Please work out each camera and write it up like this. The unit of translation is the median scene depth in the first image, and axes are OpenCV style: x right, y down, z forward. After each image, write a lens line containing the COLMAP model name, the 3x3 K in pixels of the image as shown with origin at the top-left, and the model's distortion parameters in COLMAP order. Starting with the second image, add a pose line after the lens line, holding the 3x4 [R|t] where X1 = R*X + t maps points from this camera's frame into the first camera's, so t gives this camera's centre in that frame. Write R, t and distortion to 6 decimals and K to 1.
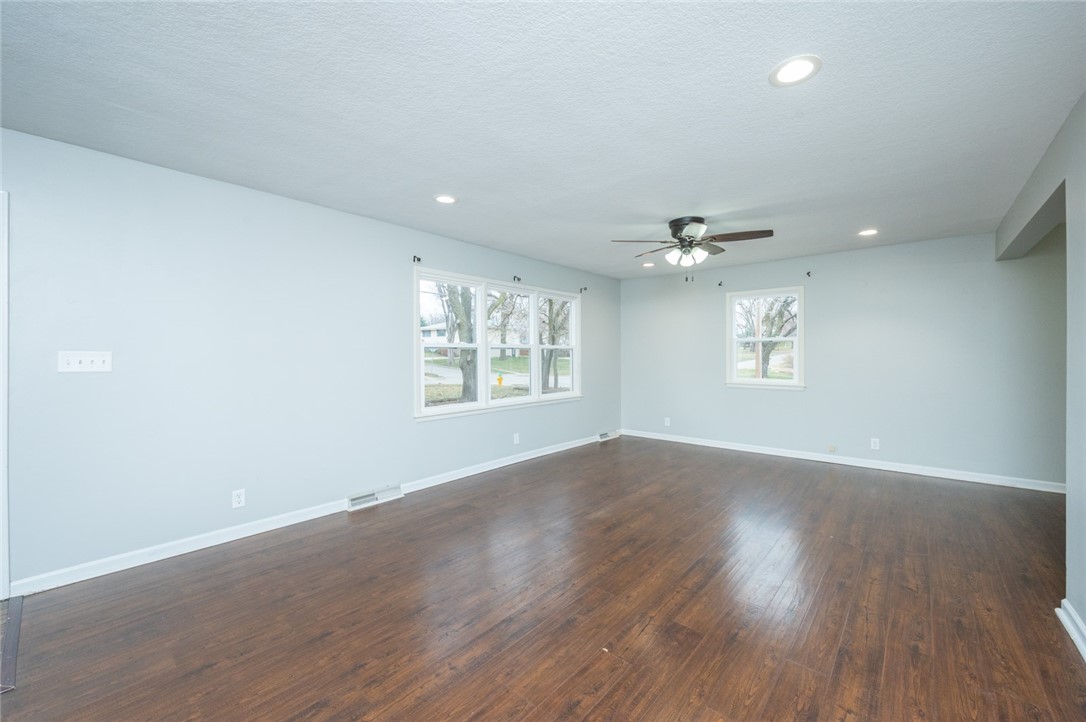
lens RADIAL K [[432.1, 0, 544.8], [0, 432.1, 355.1], [0, 0, 1]] dist [-0.002879, 0.000392]
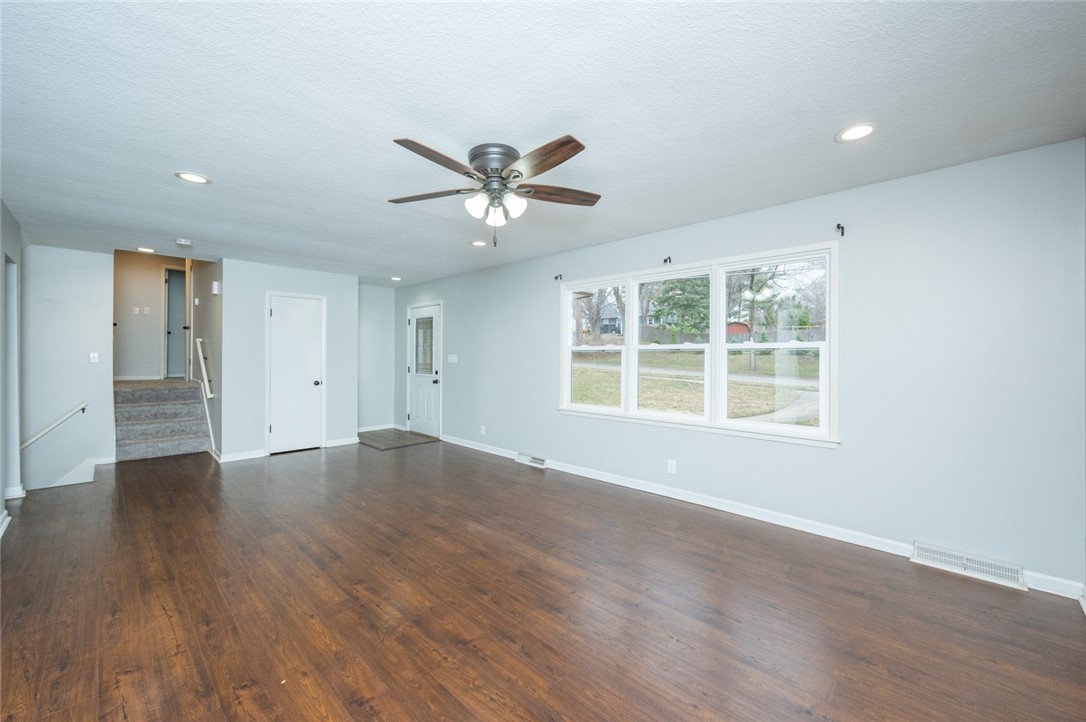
lens RADIAL K [[432.1, 0, 543.9], [0, 432.1, 364.1], [0, 0, 1]] dist [-0.002879, 0.000392]
pose [[-0.052485, 0.021762, -0.998385, 1.185023], [-0.006942, 0.999730, 0.022156, -0.009593], [0.998598, 0.008093, -0.052320, 1.348227]]
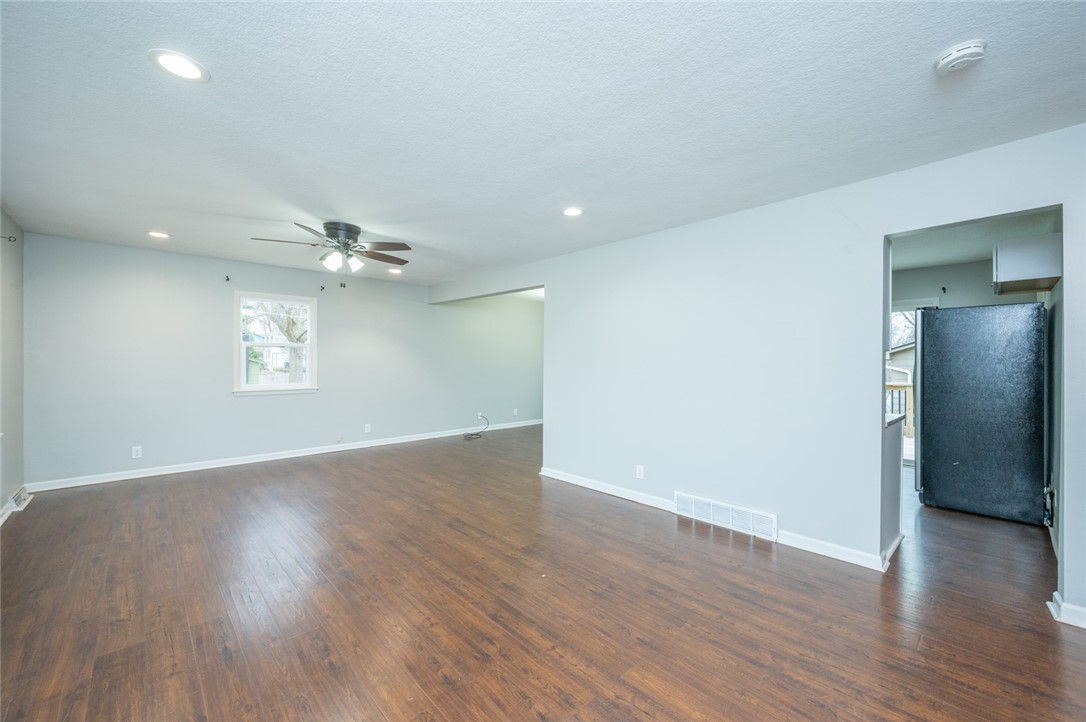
lens RADIAL K [[432.1, 0, 540.2], [0, 432.1, 360.3], [0, 0, 1]] dist [-0.002879, 0.000392]
pose [[0.106339, 0.001805, 0.994328, -0.750119], [-0.002819, 0.999995, -0.001513, -0.000214], [-0.994326, -0.002642, 0.106344, 0.528982]]
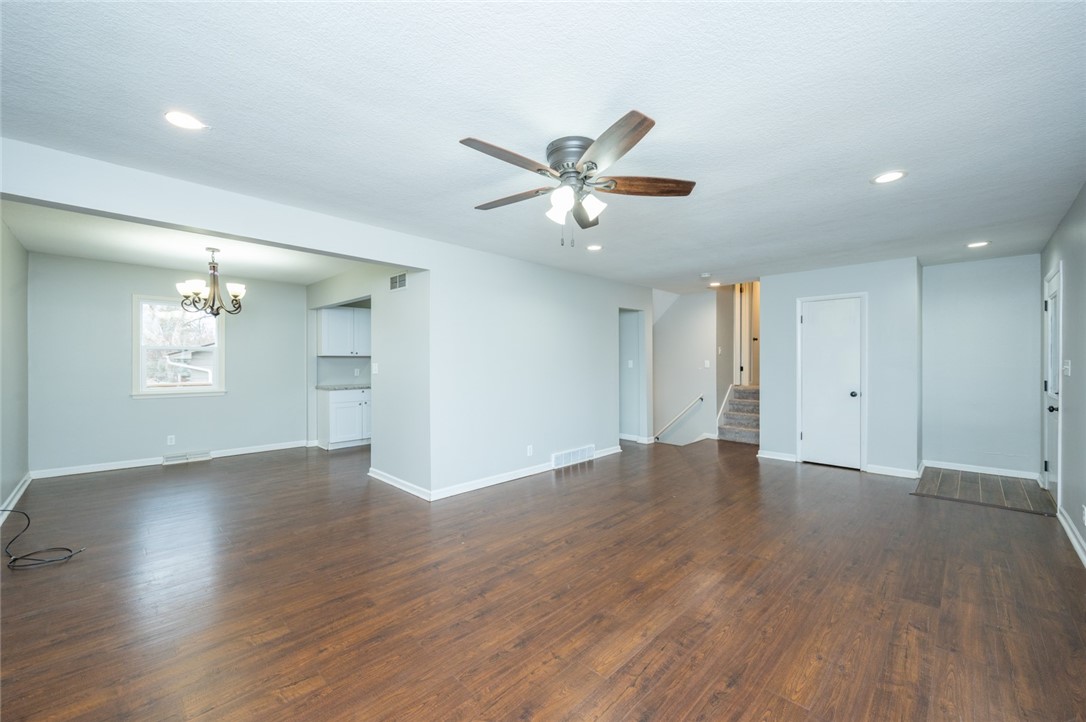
lens RADIAL K [[432.1, 0, 546.7], [0, 432.1, 356.0], [0, 0, 1]] dist [-0.002879, 0.000392]
pose [[-0.998209, 0.002003, 0.059790, 0.400253], [0.001388, 0.999946, -0.010325, -0.007261], [-0.059808, -0.010223, -0.998158, 1.979162]]
